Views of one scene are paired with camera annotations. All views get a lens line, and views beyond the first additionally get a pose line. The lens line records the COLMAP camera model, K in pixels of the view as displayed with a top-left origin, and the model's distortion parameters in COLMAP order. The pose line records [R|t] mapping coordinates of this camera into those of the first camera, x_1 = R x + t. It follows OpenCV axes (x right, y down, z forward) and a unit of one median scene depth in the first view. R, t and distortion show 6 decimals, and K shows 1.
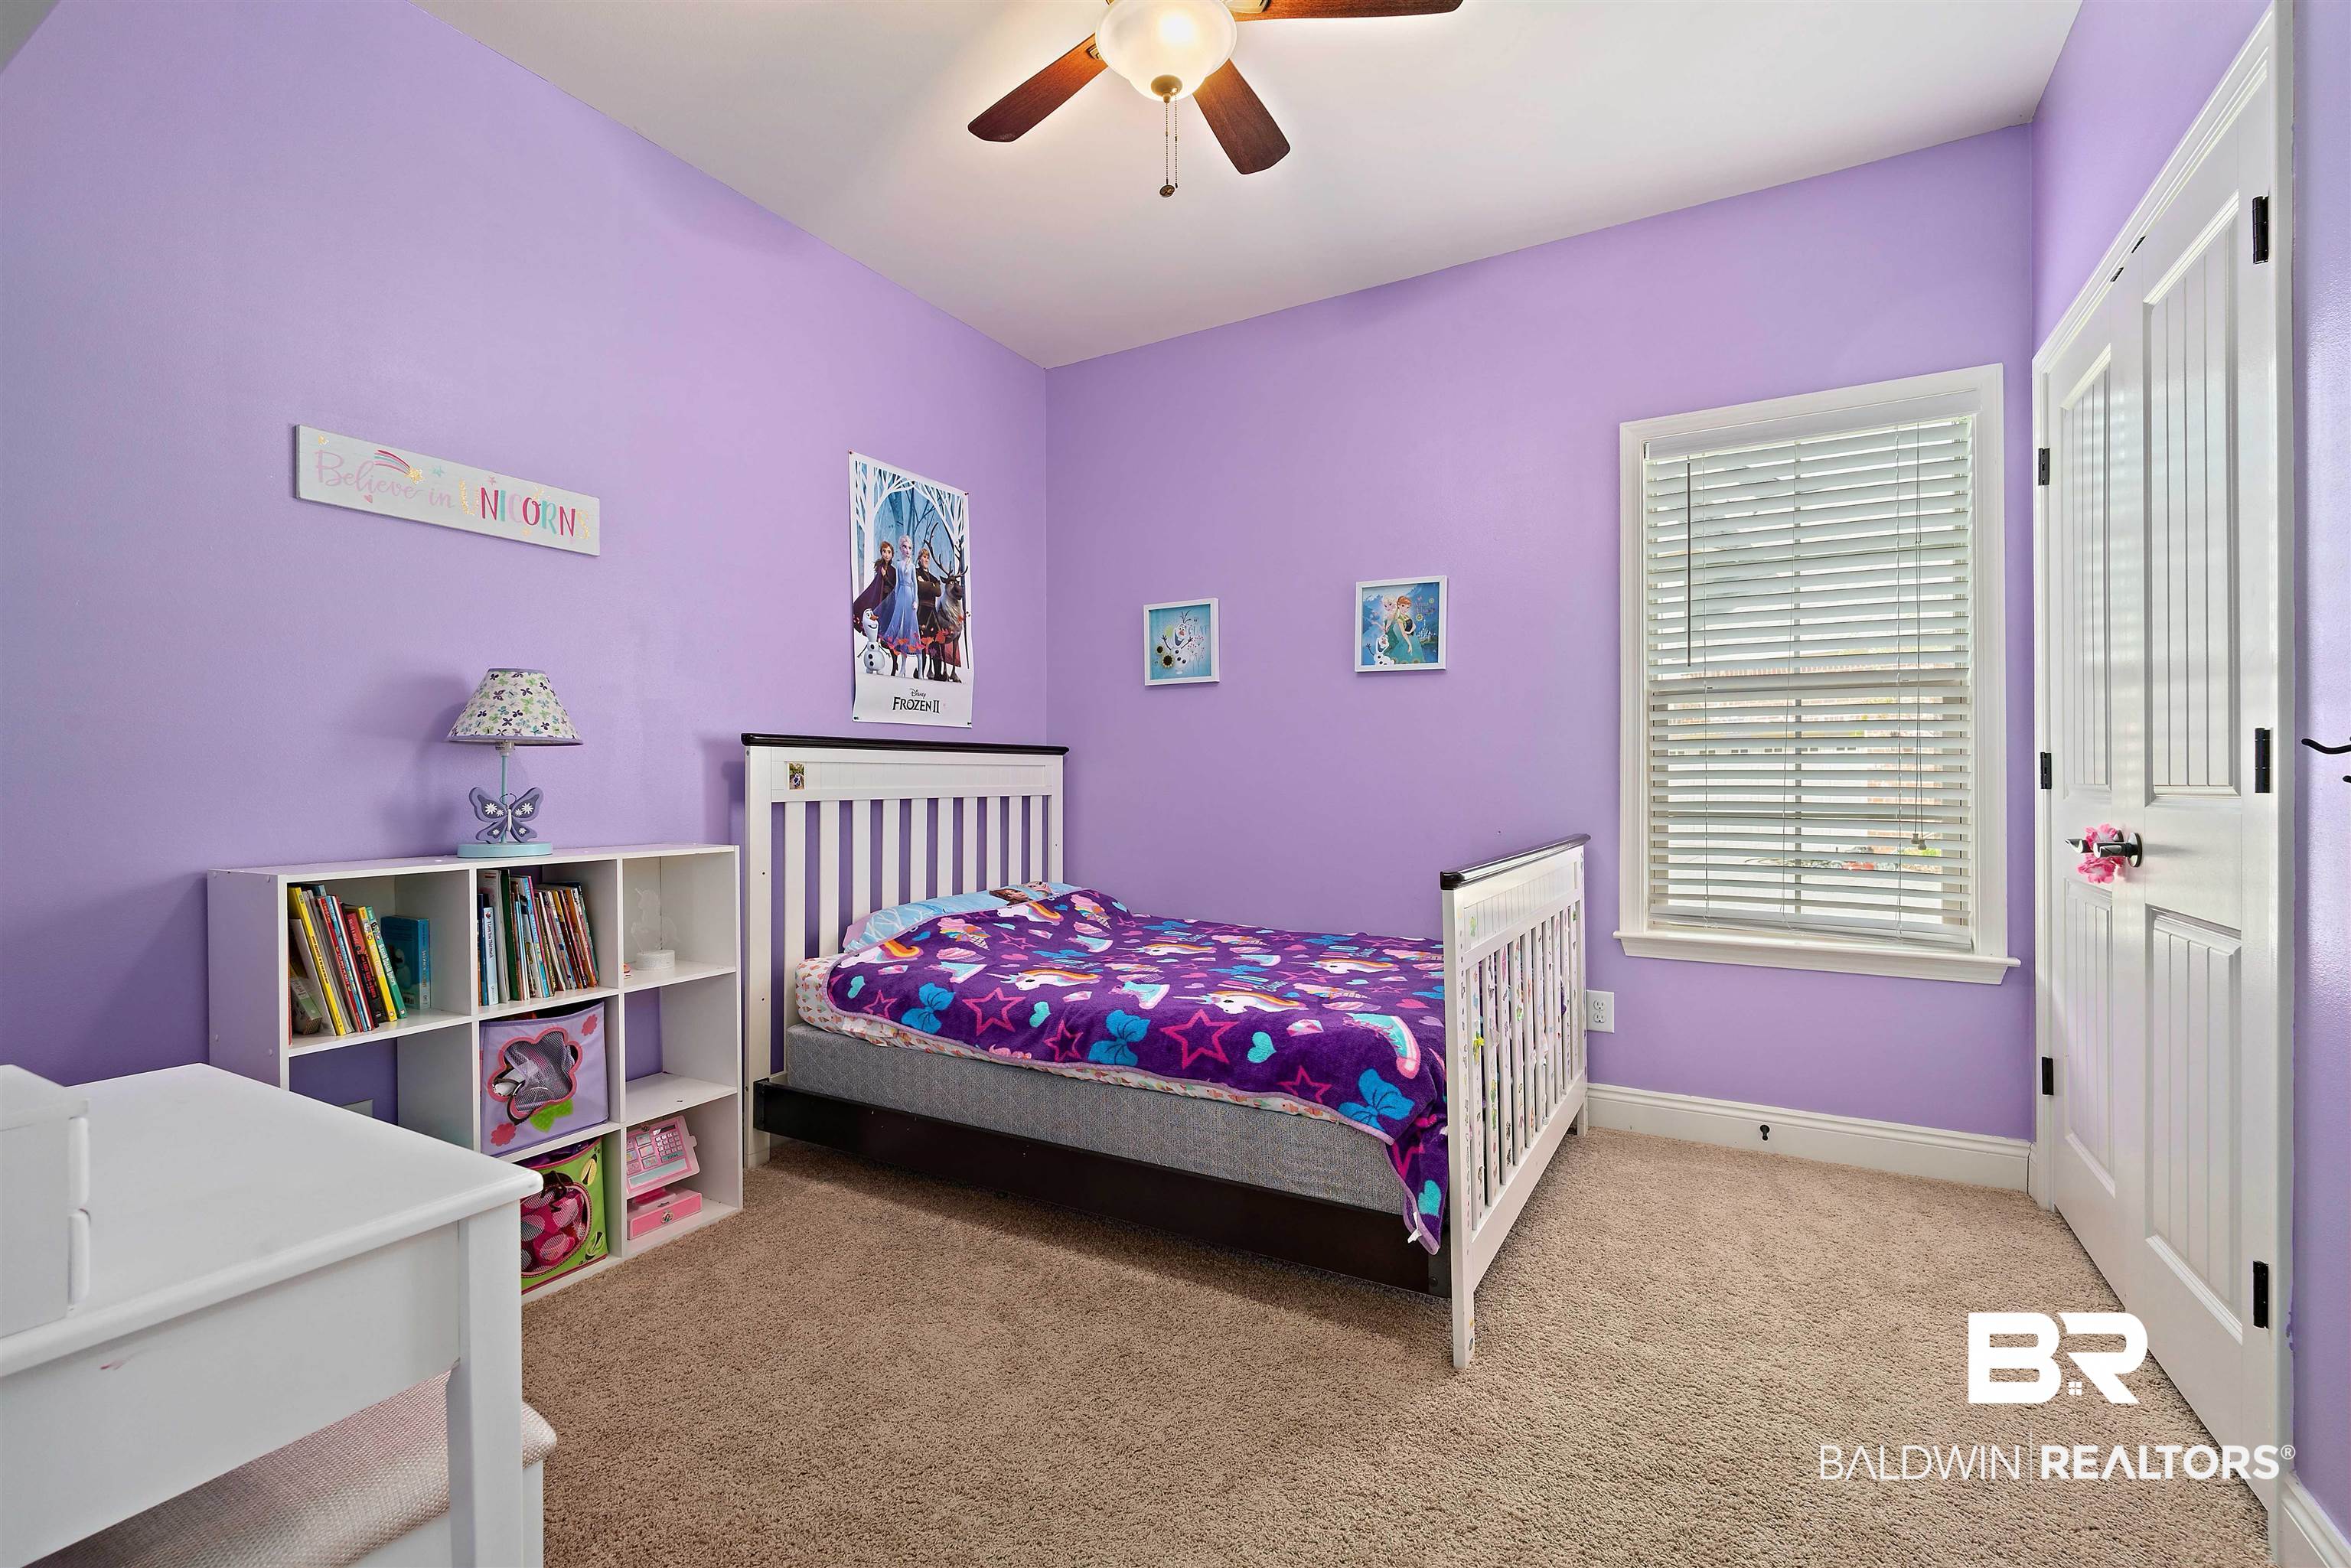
lens RADIAL K [[1020.5, 0, 1171.7], [0, 1020.5, 780.9], [0, 0, 1]] dist [-0.000519, 0.000087]
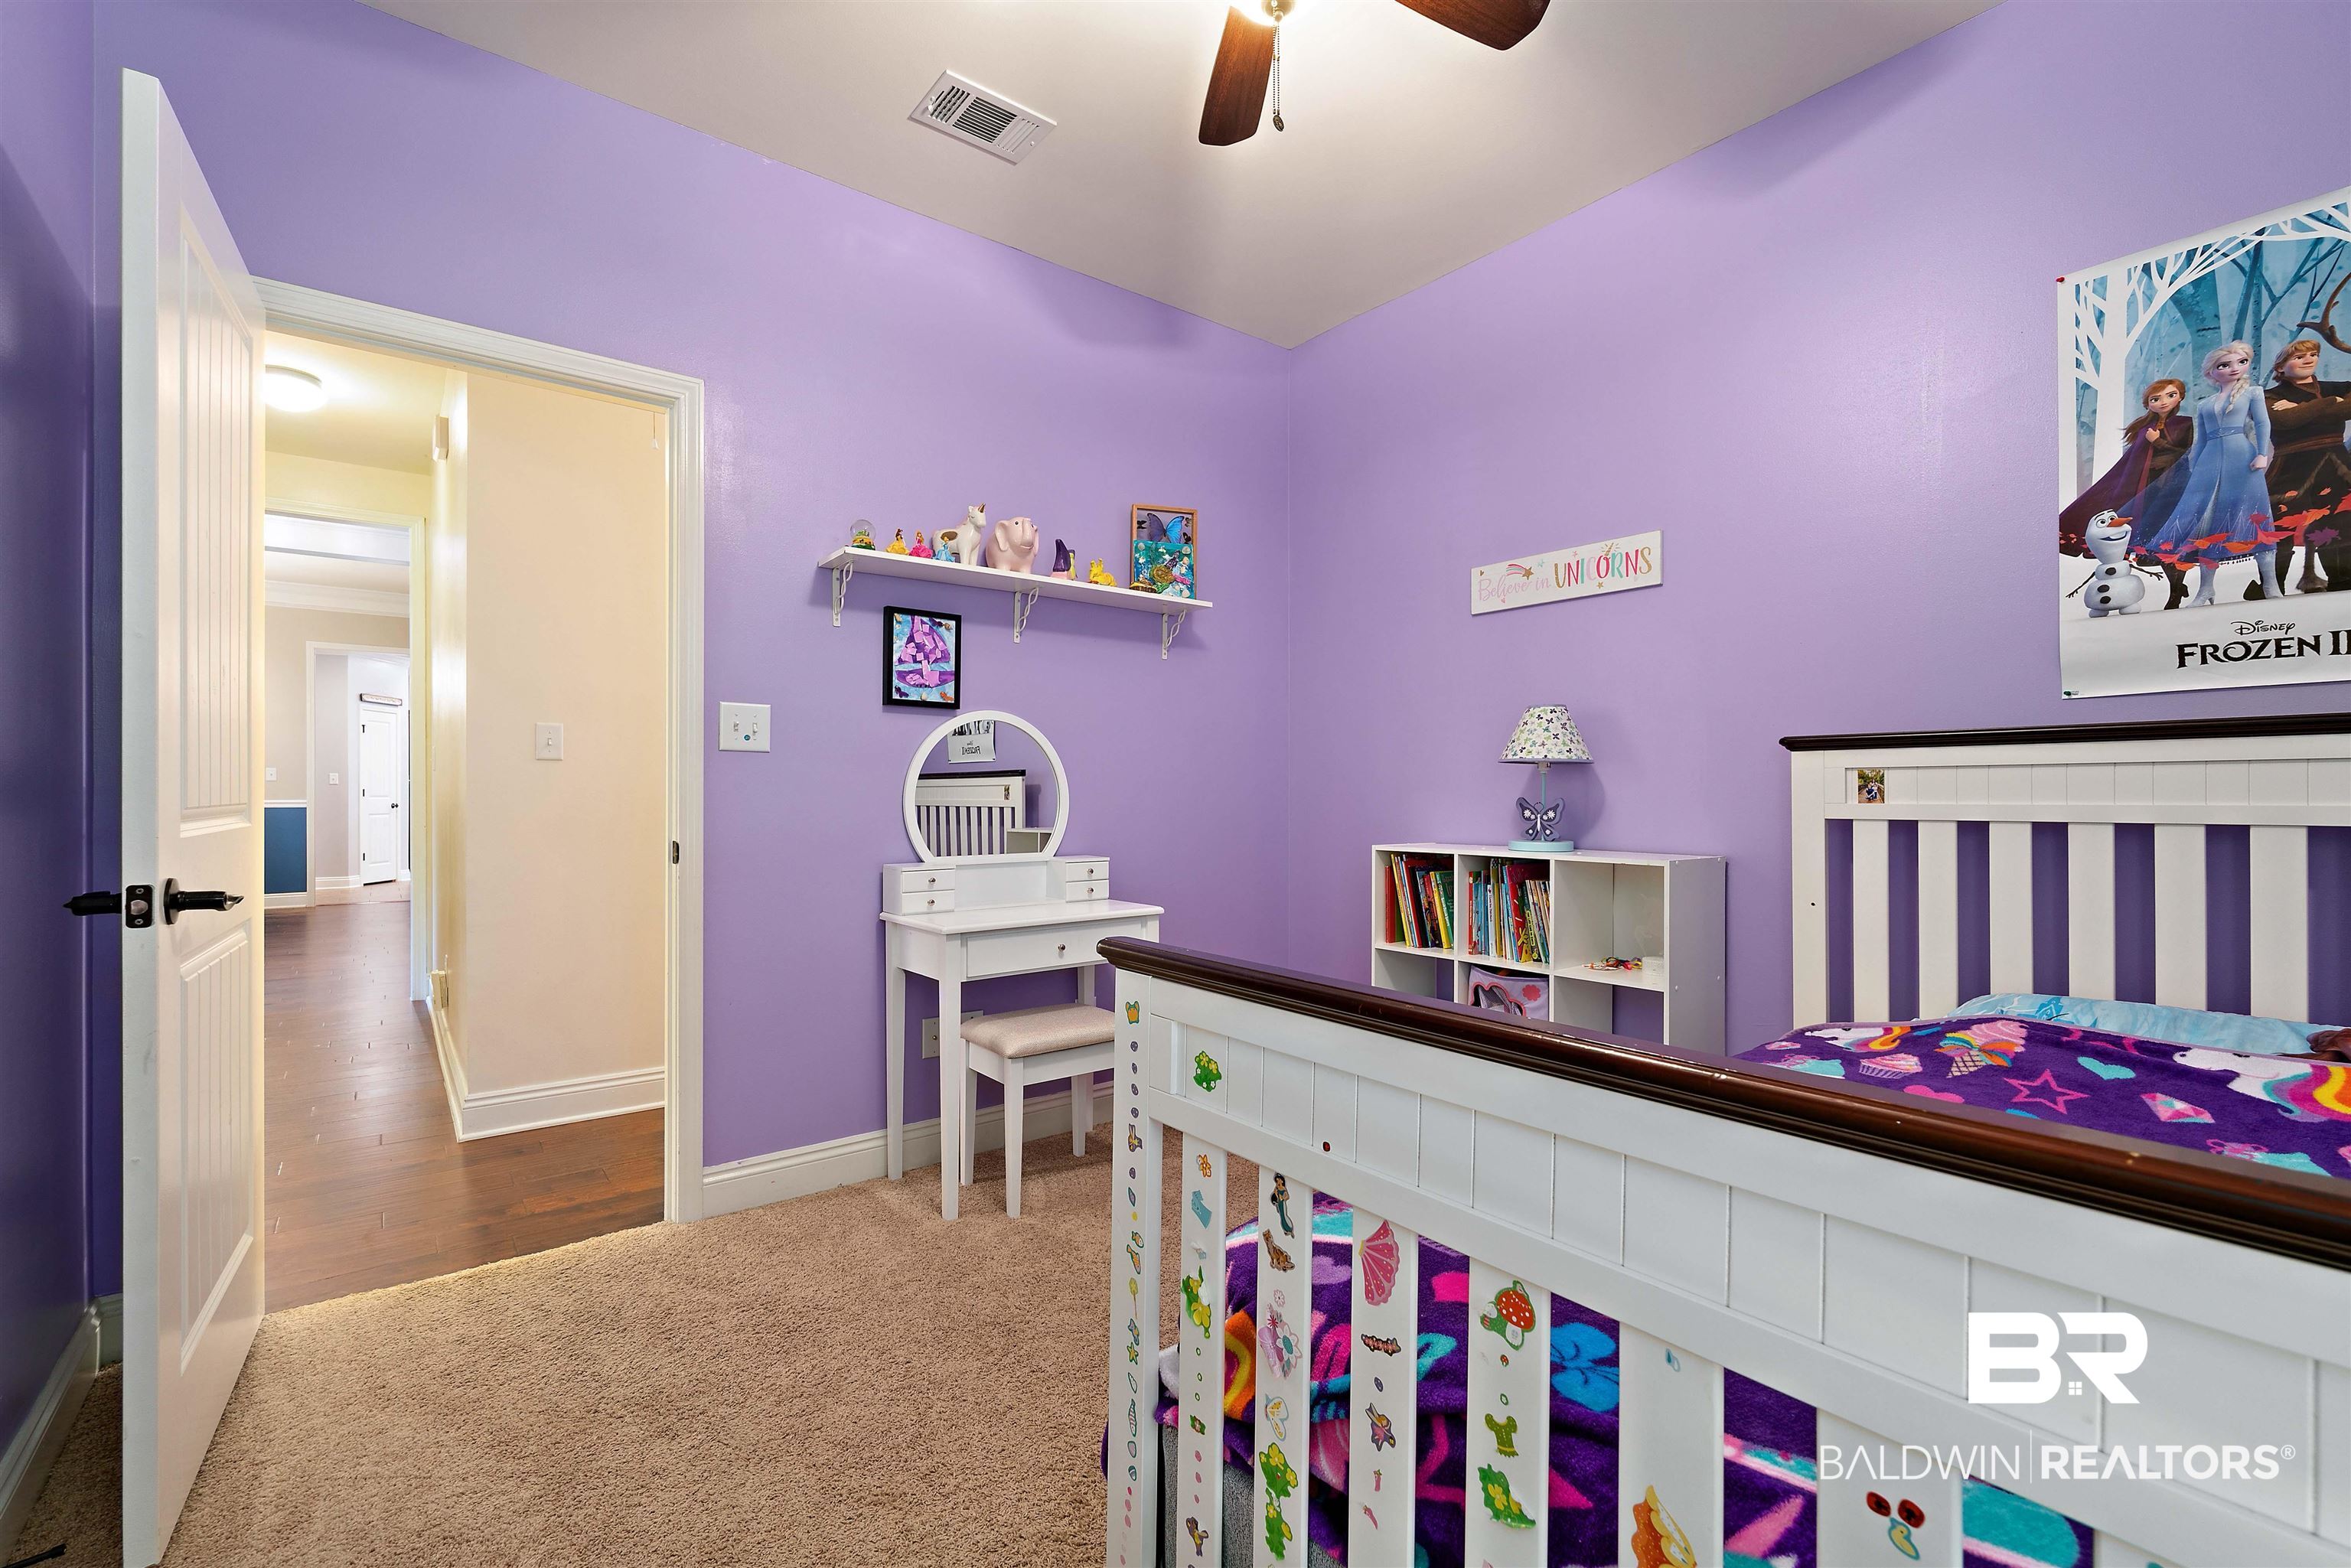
lens RADIAL K [[1020.5, 0, 1171.8], [0, 1020.5, 795.4], [0, 0, 1]] dist [-0.000519, 0.000087]
pose [[-0.381761, 0.007198, -0.924233, 0.481620], [0.004703, 0.999972, 0.005845, -0.004008], [0.924249, -0.002115, -0.381784, 0.711644]]
